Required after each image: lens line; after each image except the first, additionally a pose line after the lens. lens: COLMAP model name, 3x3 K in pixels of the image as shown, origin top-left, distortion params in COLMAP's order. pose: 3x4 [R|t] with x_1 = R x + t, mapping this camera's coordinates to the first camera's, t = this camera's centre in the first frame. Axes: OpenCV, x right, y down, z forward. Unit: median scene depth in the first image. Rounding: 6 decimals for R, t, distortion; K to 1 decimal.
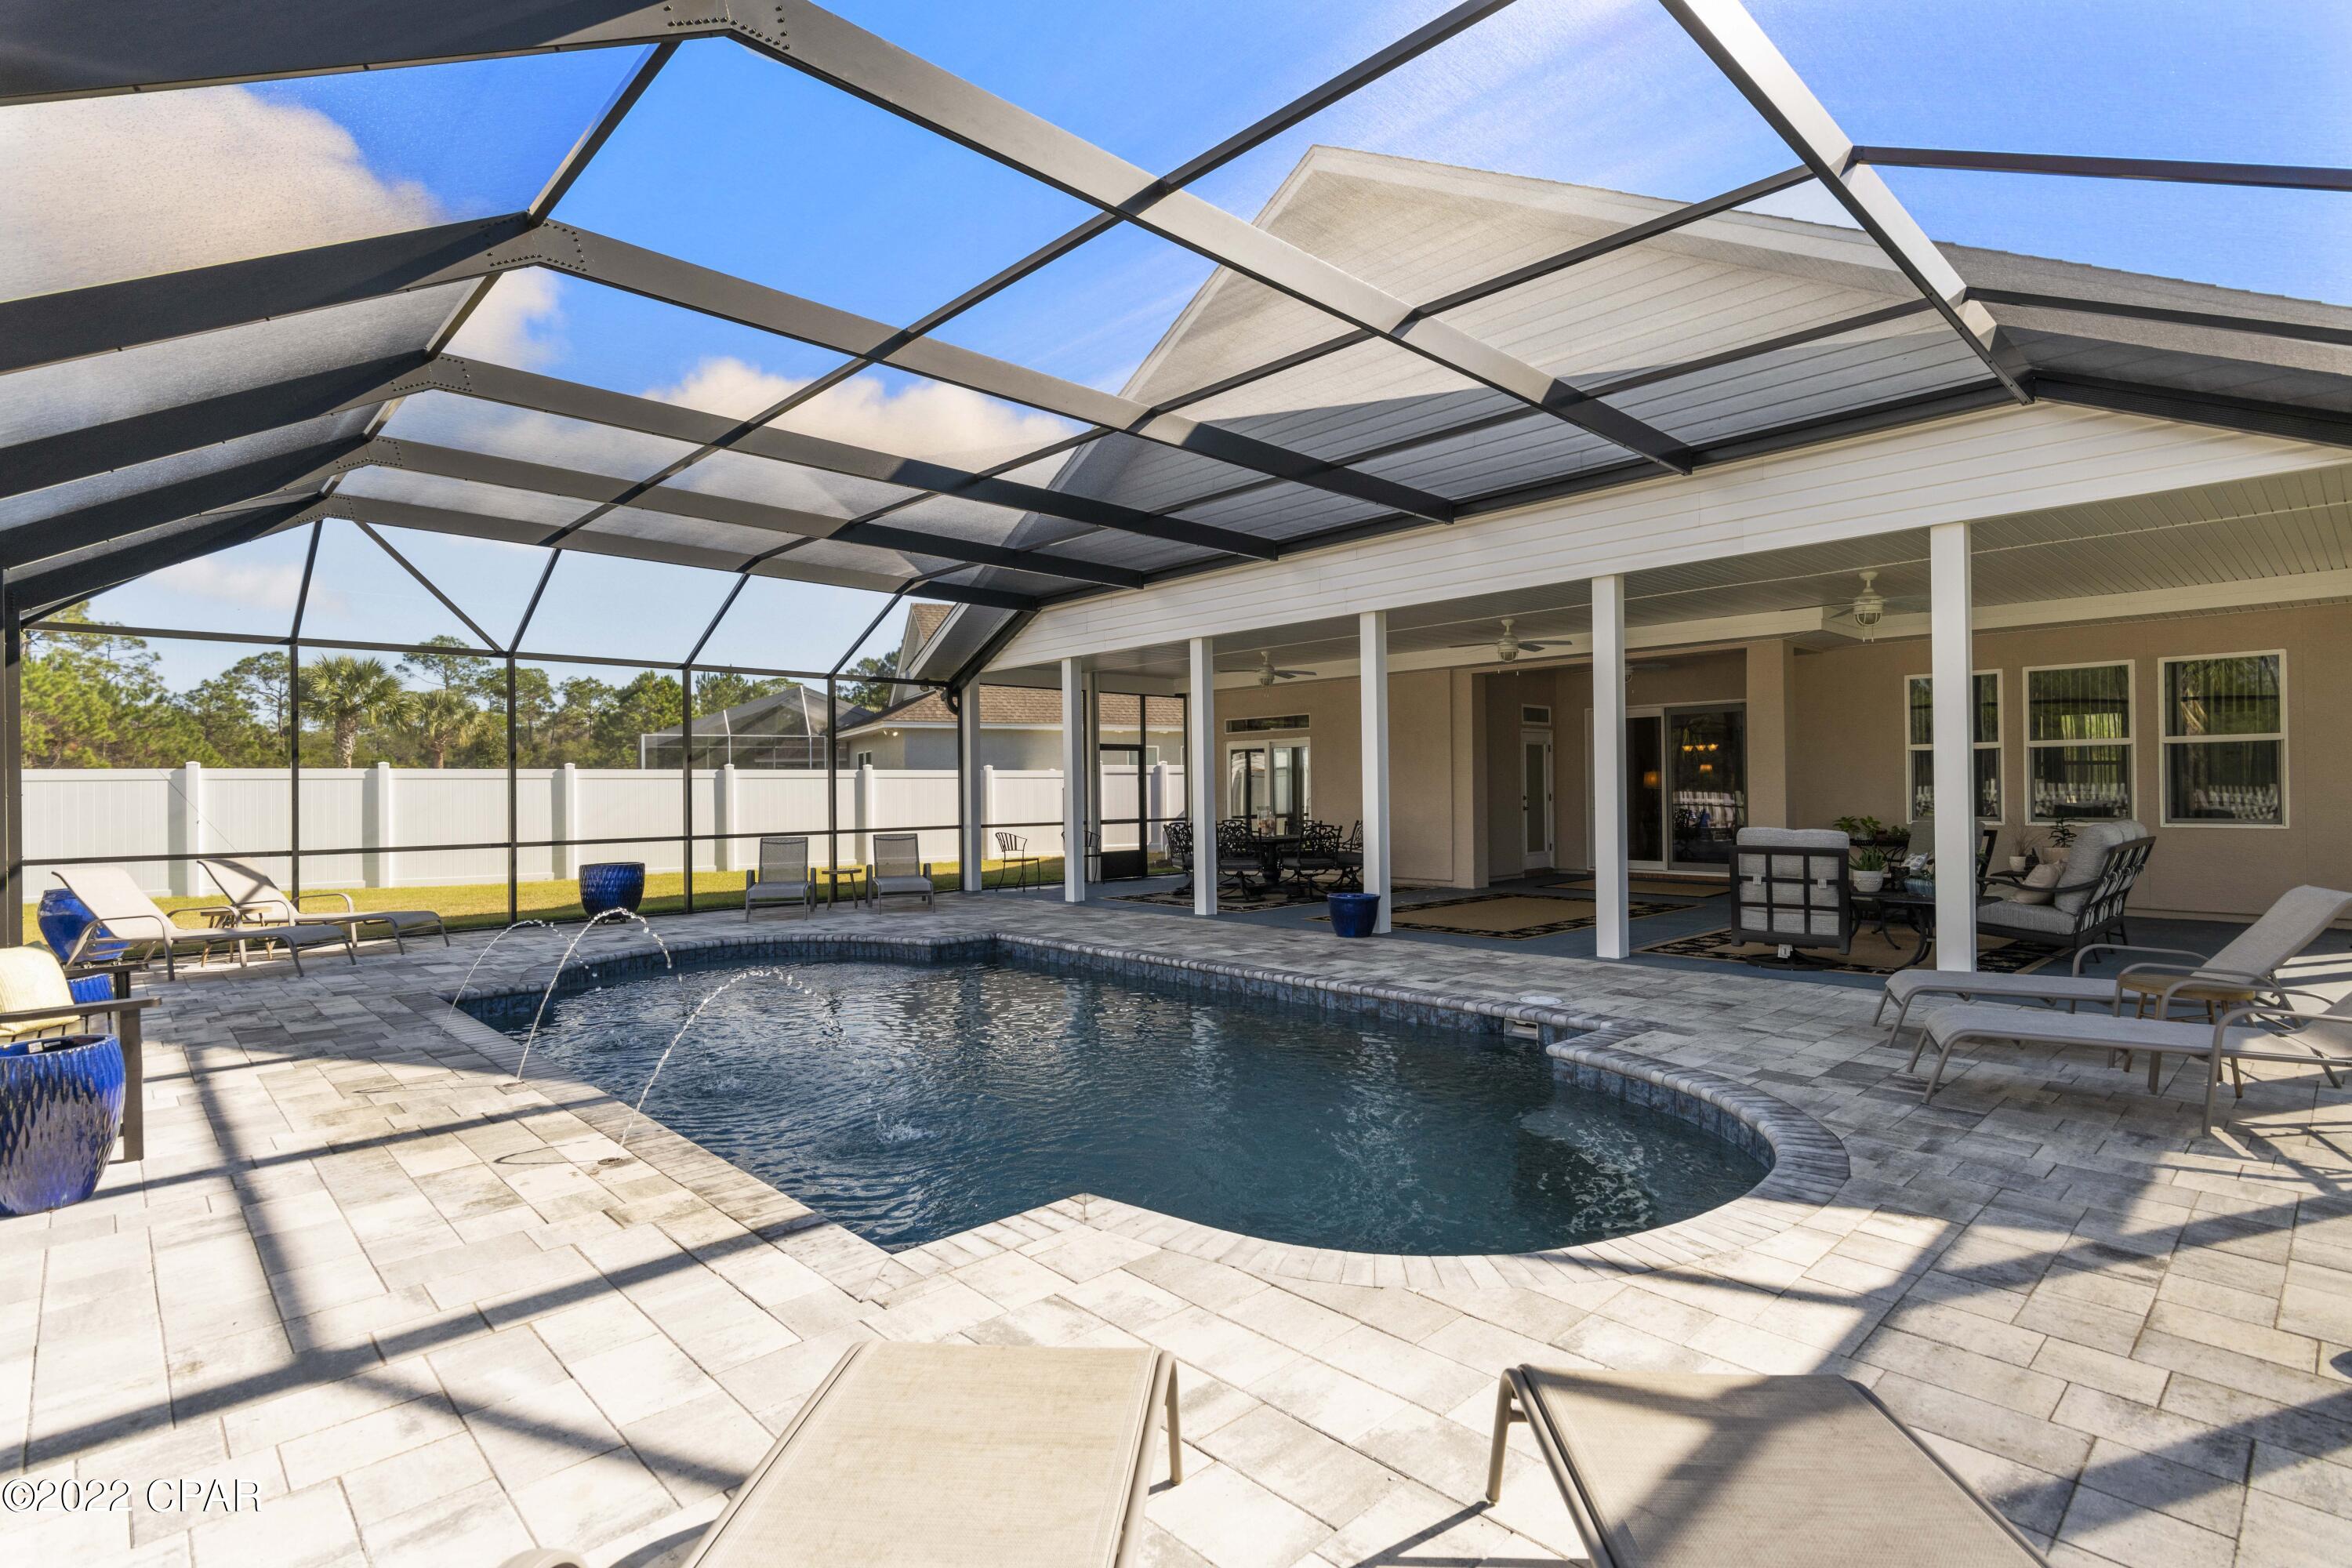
lens RADIAL K [[1148.8, 0, 1165.5], [0, 1148.8, 791.5], [0, 0, 1]] dist [0.005770, -0.001316]
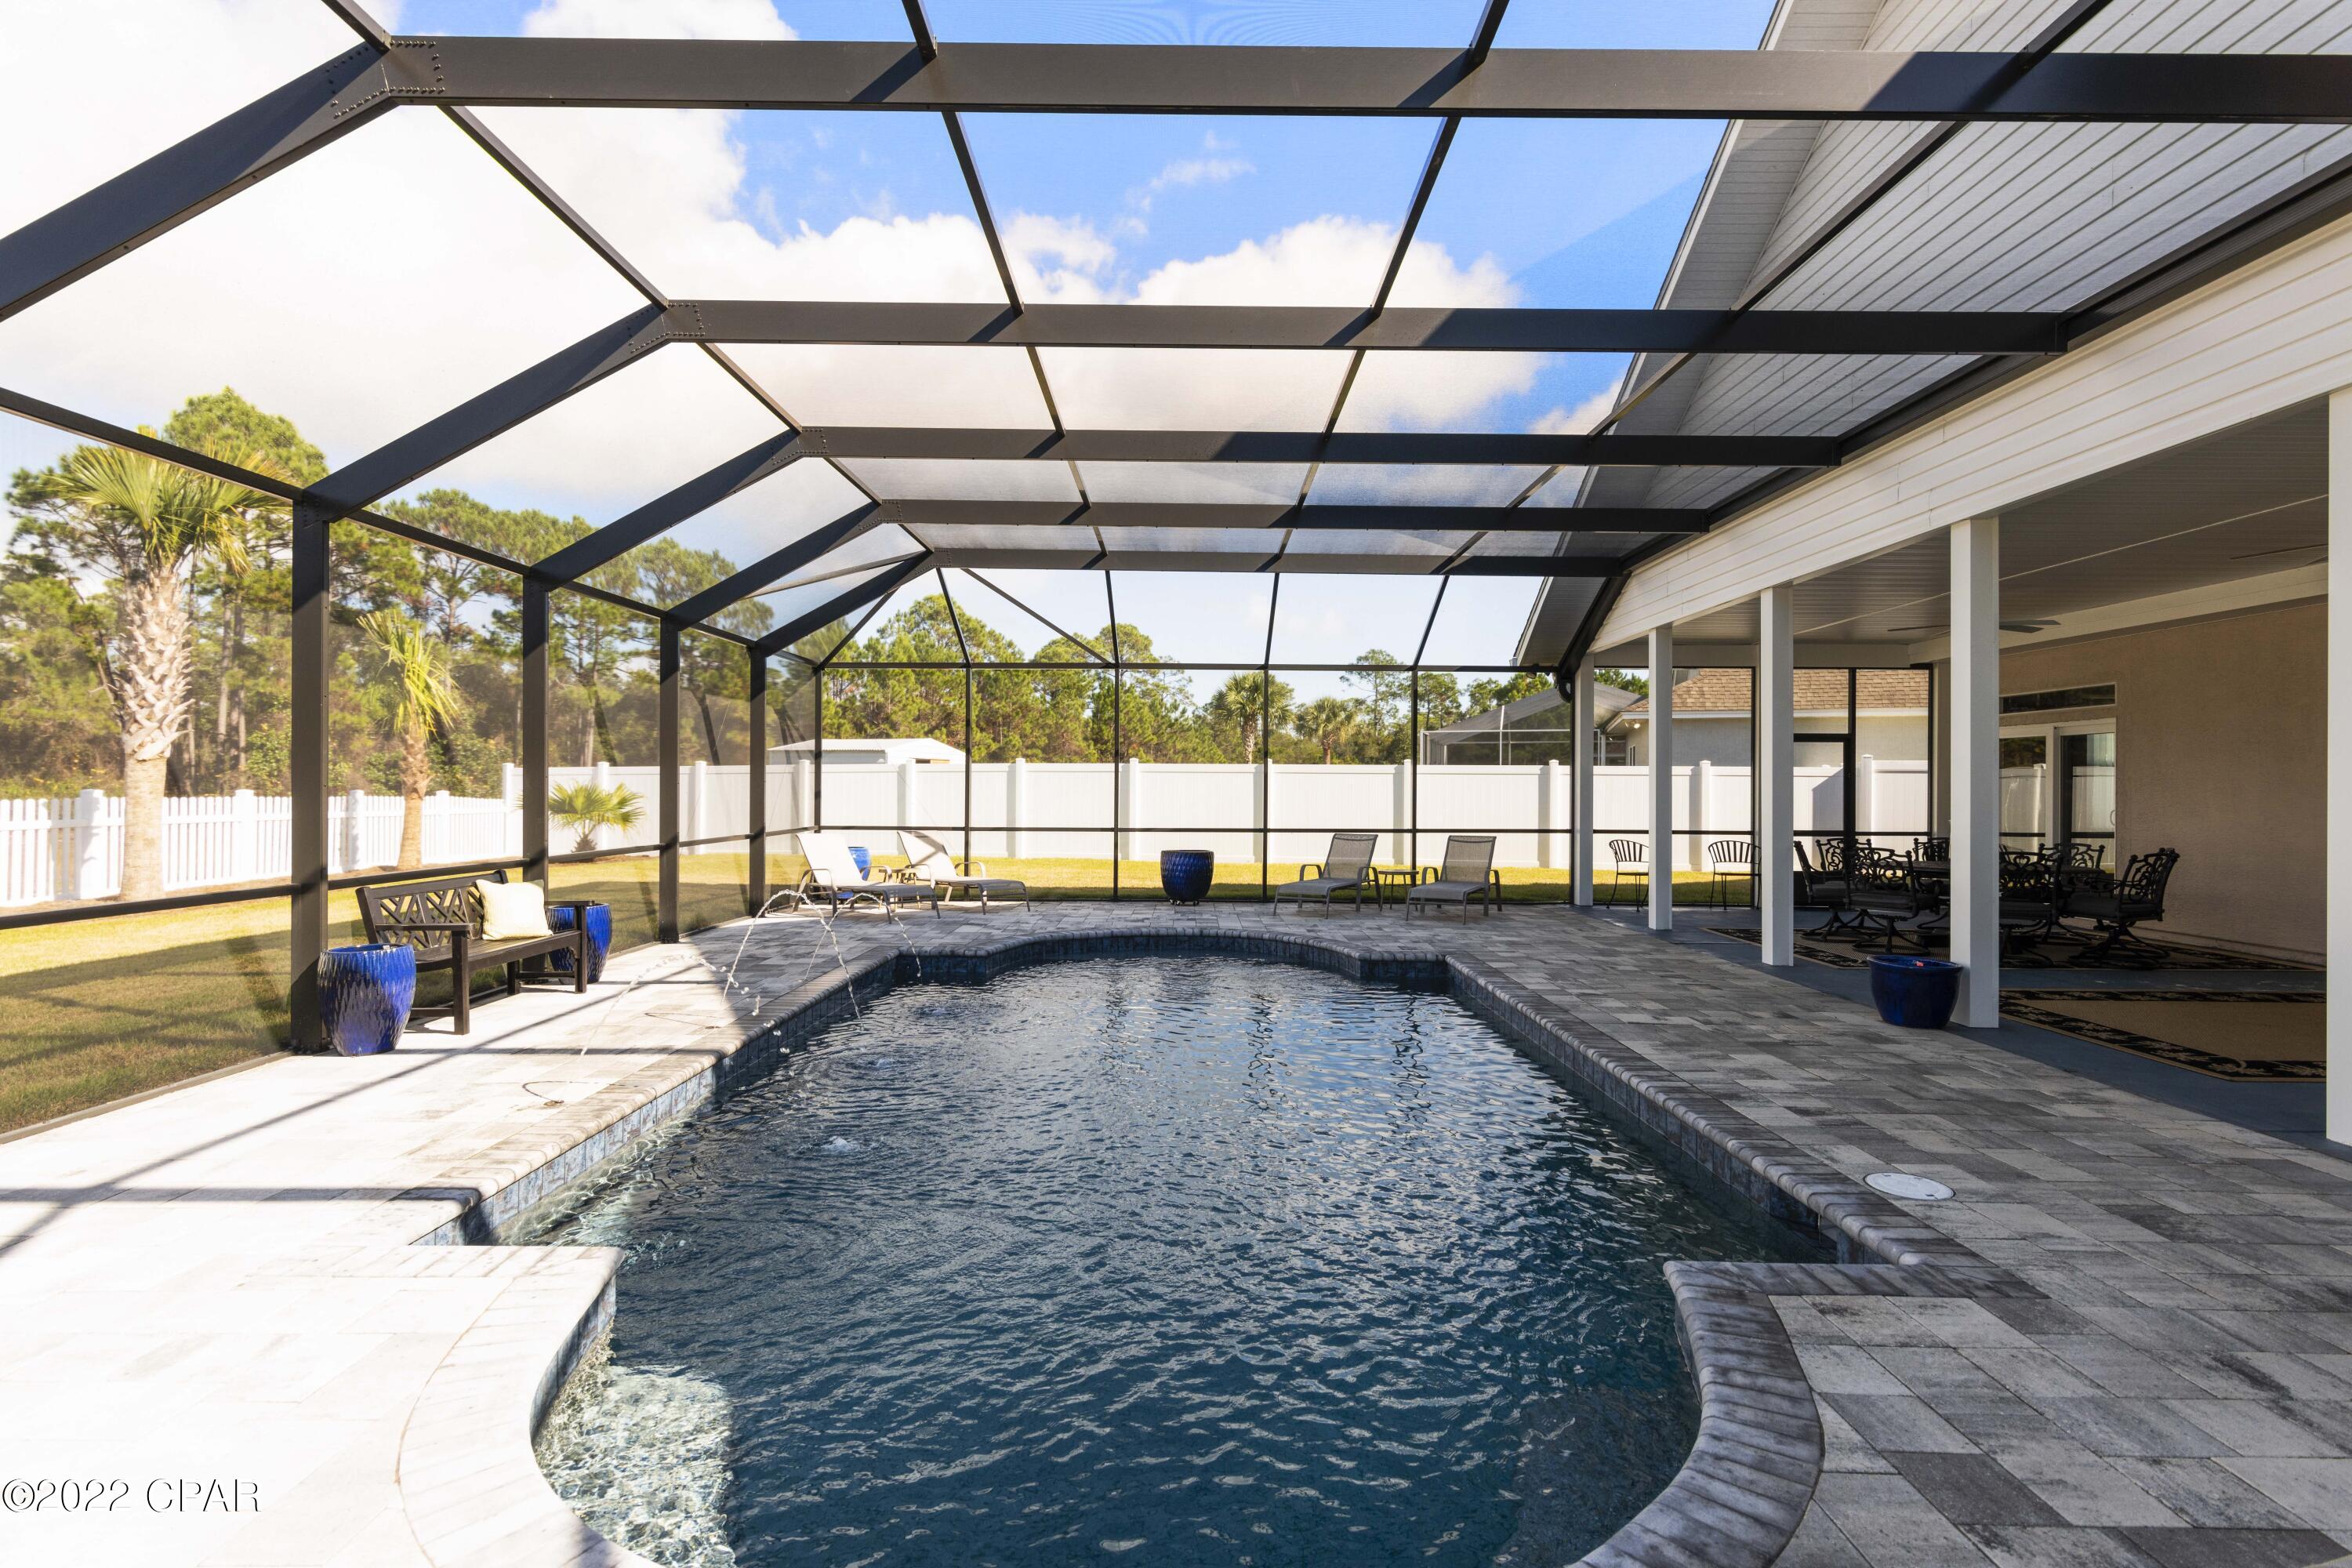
lens RADIAL K [[1148.8, 0, 1175.3], [0, 1148.8, 771.5], [0, 0, 1]] dist [0.005770, -0.001316]
pose [[0.727027, 0.006953, -0.686573, 0.224194], [-0.016410, 0.999839, -0.007251, -0.003595], [0.686412, 0.016538, 0.727024, 0.171390]]
